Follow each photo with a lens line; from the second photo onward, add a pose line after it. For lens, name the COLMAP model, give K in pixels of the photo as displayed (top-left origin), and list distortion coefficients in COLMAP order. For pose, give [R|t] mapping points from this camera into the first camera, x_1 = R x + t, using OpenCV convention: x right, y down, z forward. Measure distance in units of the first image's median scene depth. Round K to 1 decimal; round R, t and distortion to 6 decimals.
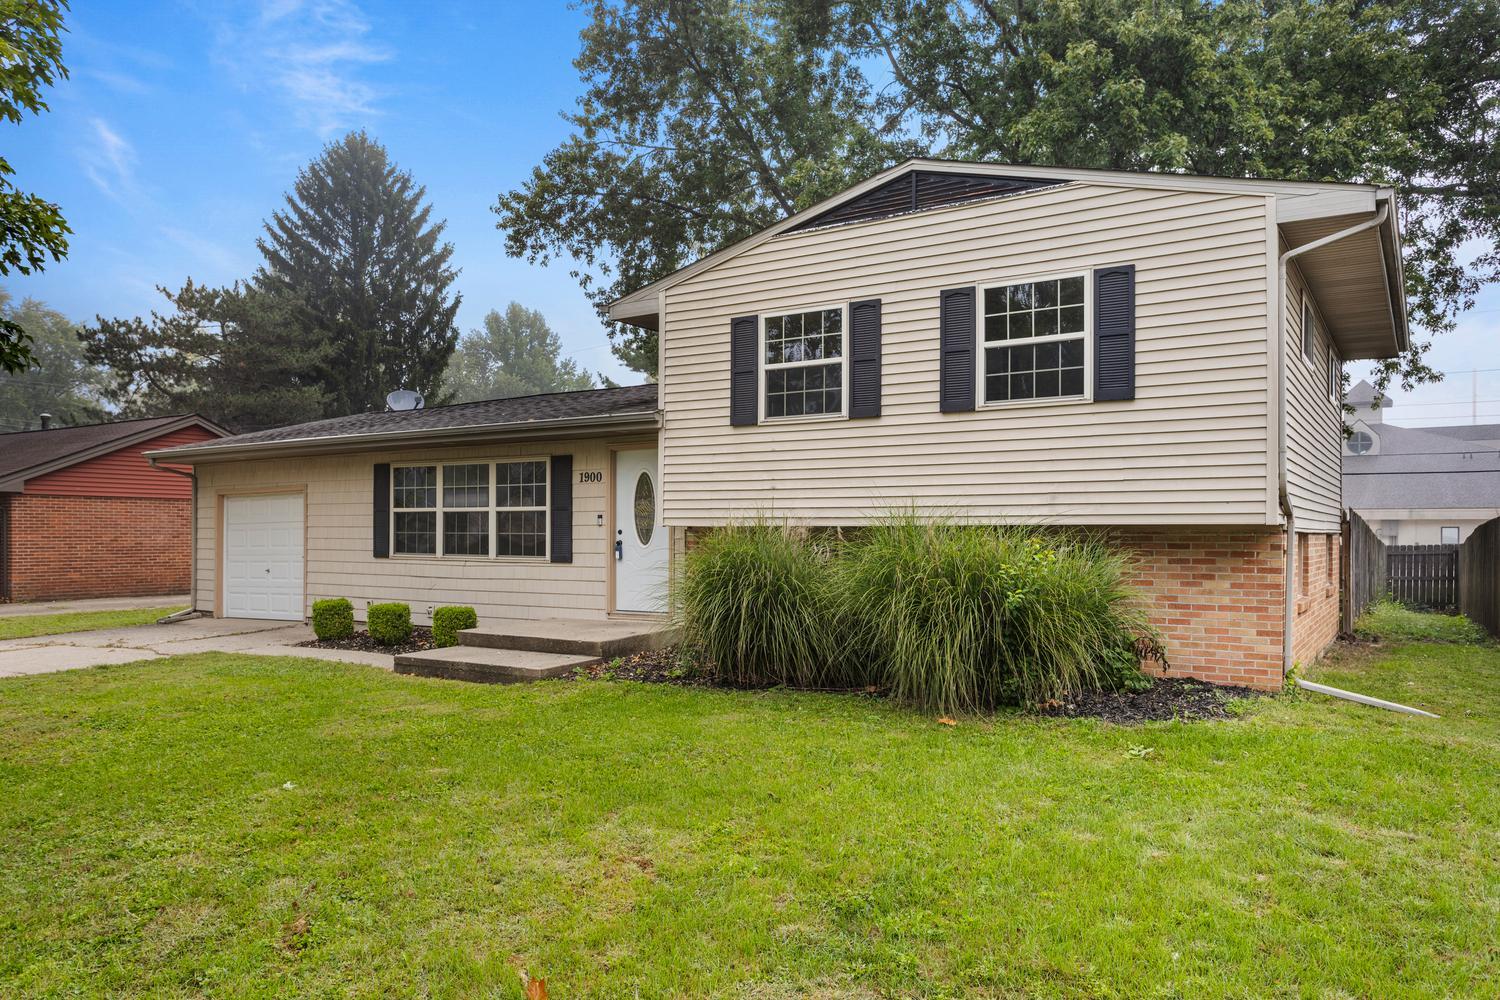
lens RADIAL K [[1042.0, 0, 750.5], [0, 1042.0, 529.6], [0, 0, 1]] dist [0.000662, 0.000074]
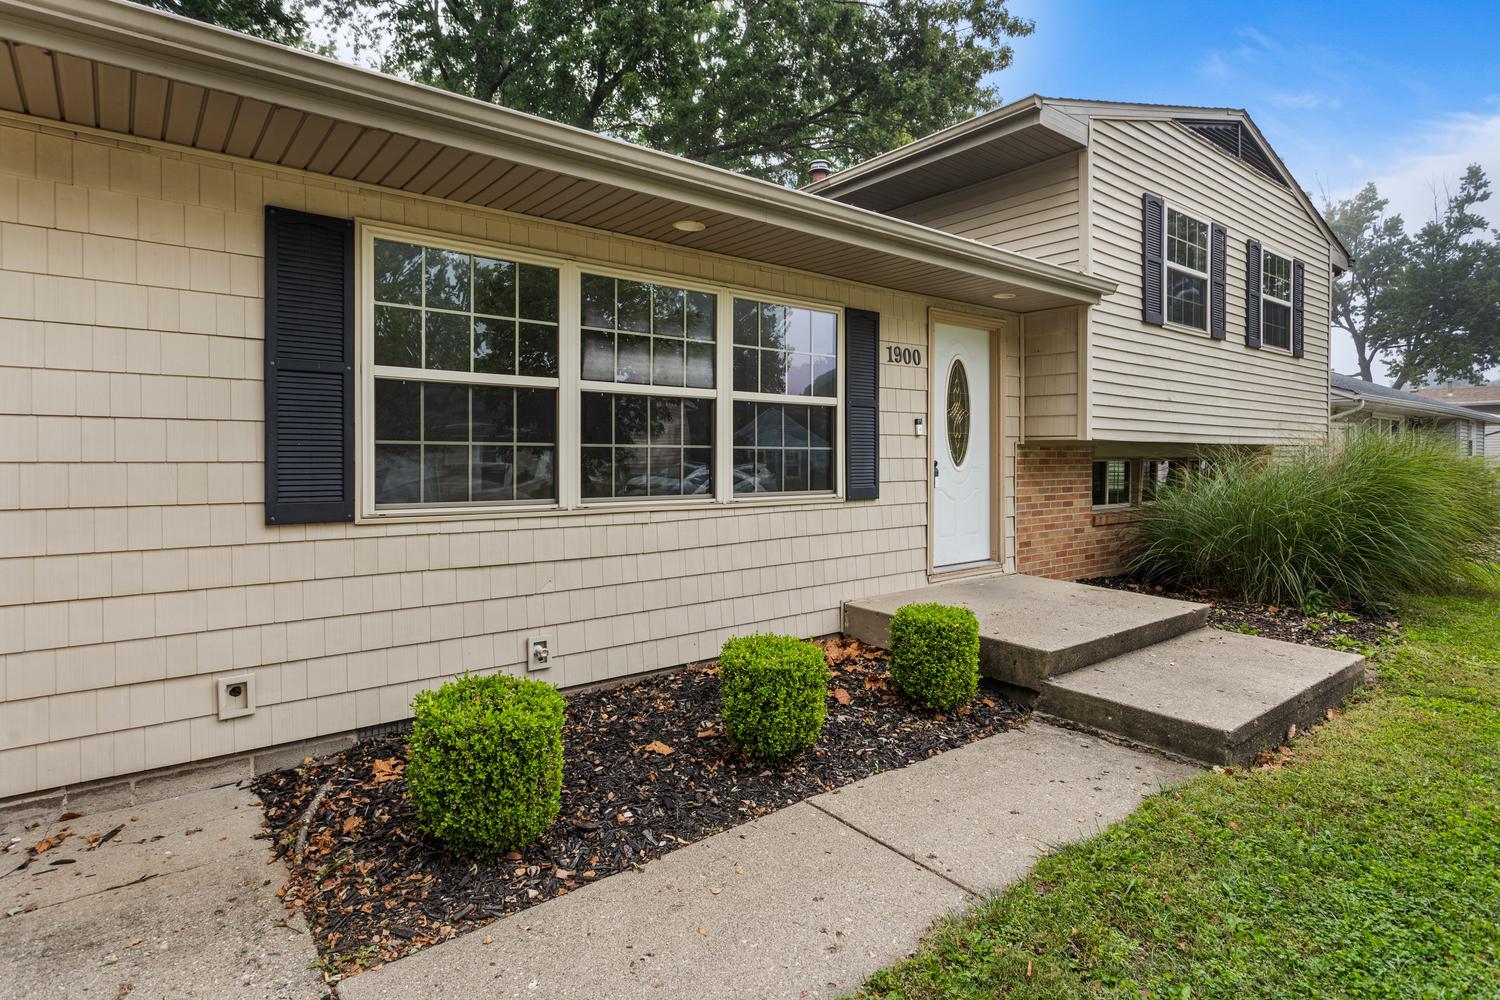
lens RADIAL K [[791.0, 0, 751.0], [0, 791.0, 461.6], [0, 0, 1]] dist [-0.001190, -0.000135]
pose [[0.315834, -0.008543, 0.948776, -0.598971], [-0.005818, 0.999923, 0.010940, 0.006305], [-0.948797, -0.008975, 0.315760, 0.909766]]
